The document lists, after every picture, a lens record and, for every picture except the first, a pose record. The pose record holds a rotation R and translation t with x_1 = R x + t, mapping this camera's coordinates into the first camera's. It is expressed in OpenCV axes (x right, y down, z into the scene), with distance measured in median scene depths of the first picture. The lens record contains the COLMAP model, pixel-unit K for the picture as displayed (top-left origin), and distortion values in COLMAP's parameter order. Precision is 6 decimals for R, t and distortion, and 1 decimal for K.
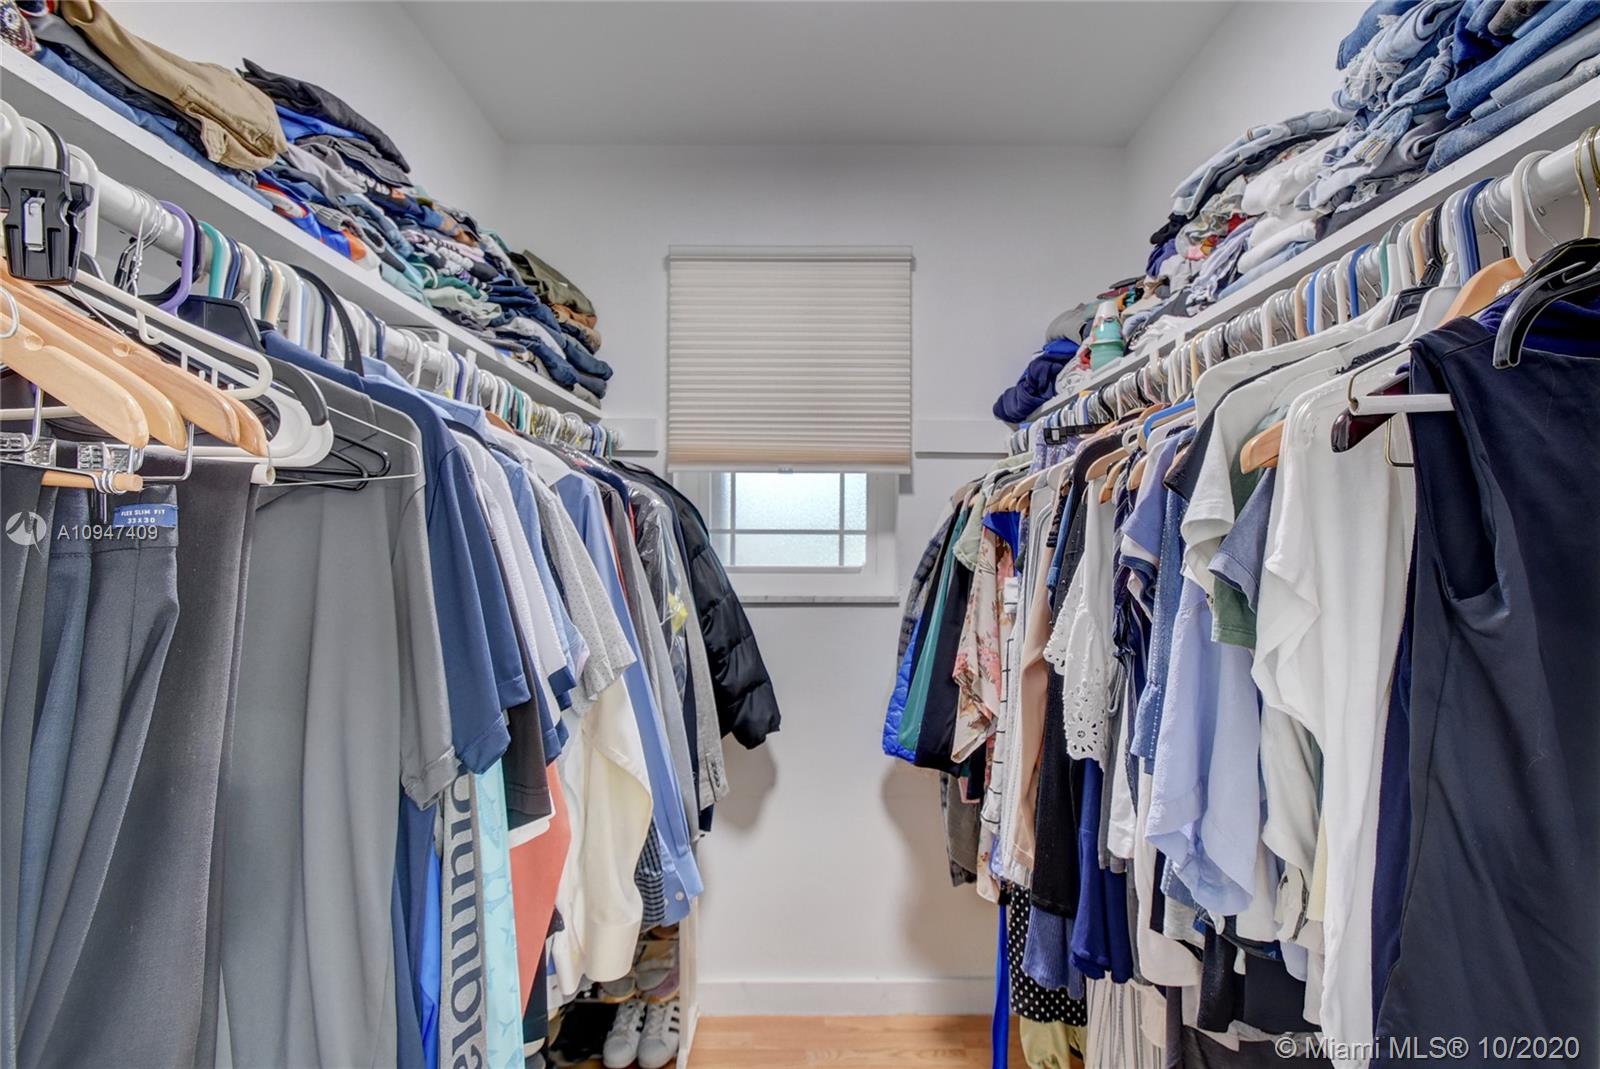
lens RADIAL K [[768.9, 0, 802.6], [0, 768.9, 540.5], [0, 0, 1]] dist [-0.007827, -0.006054]
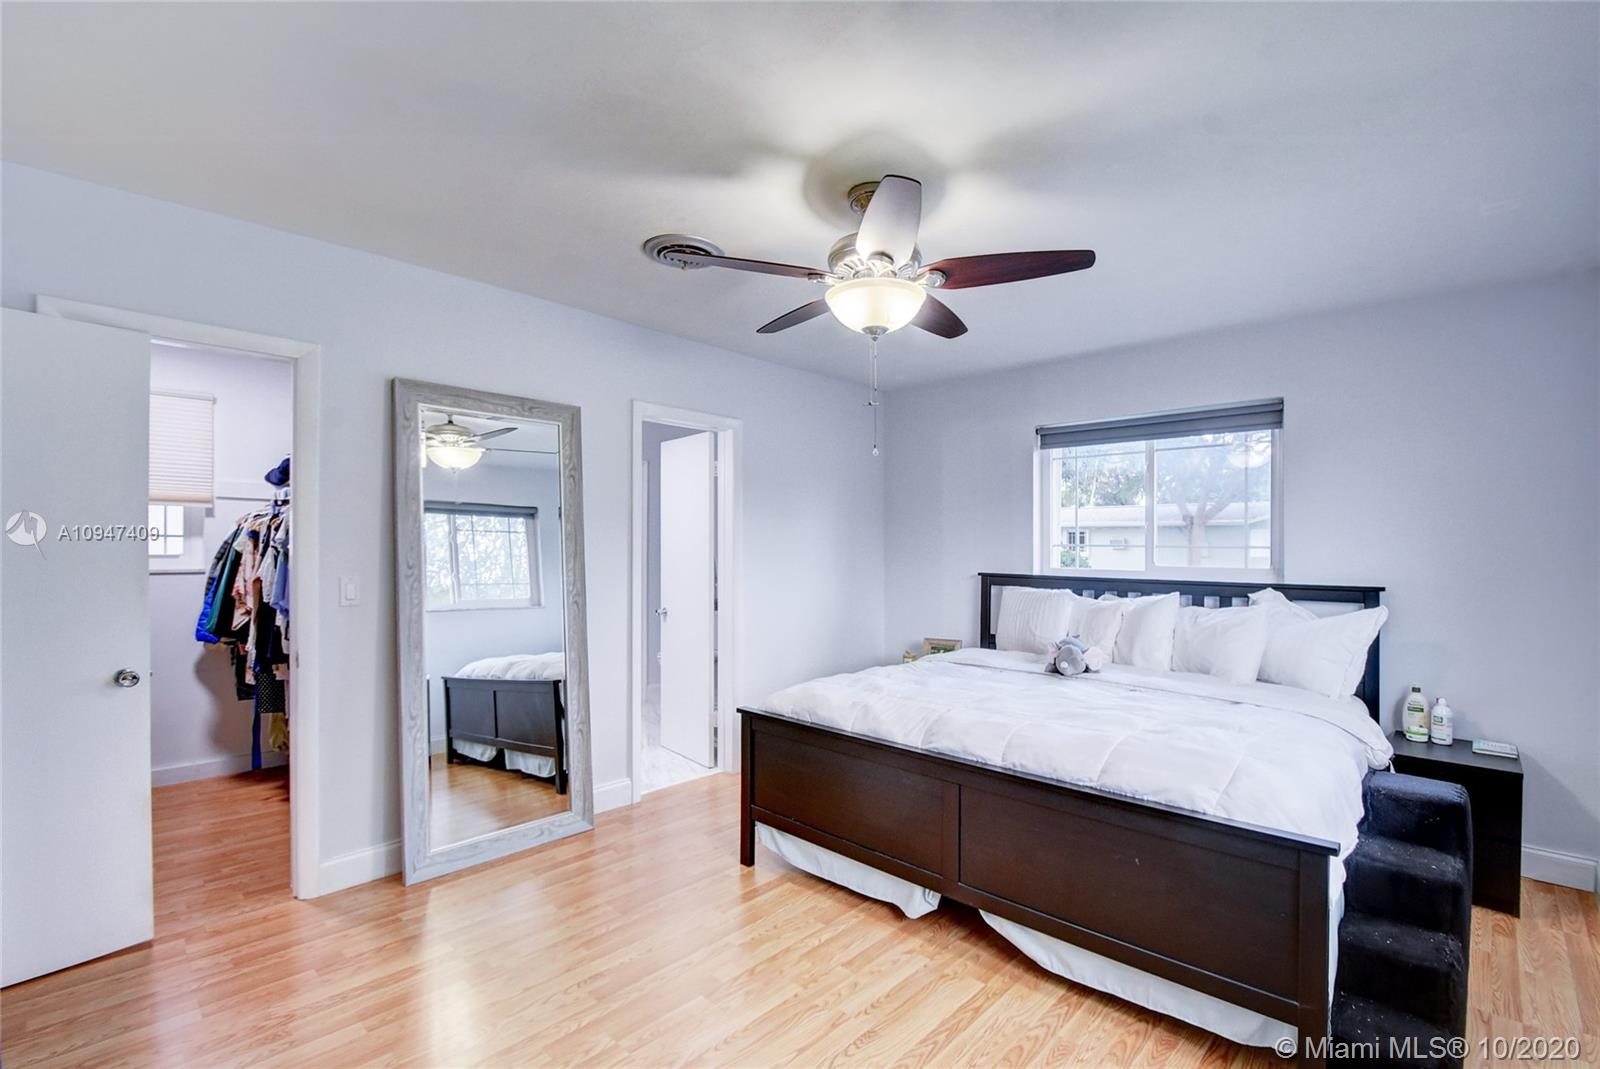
lens RADIAL K [[698.8, 0, 815.4], [0, 698.8, 544.5], [0, 0, 1]] dist [-0.012508, -0.003370]
pose [[0.664999, -0.003161, 0.746838, -0.179534], [-0.008372, 0.999897, 0.011687, -0.027194], [-0.746797, -0.014025, 0.664904, -1.541908]]
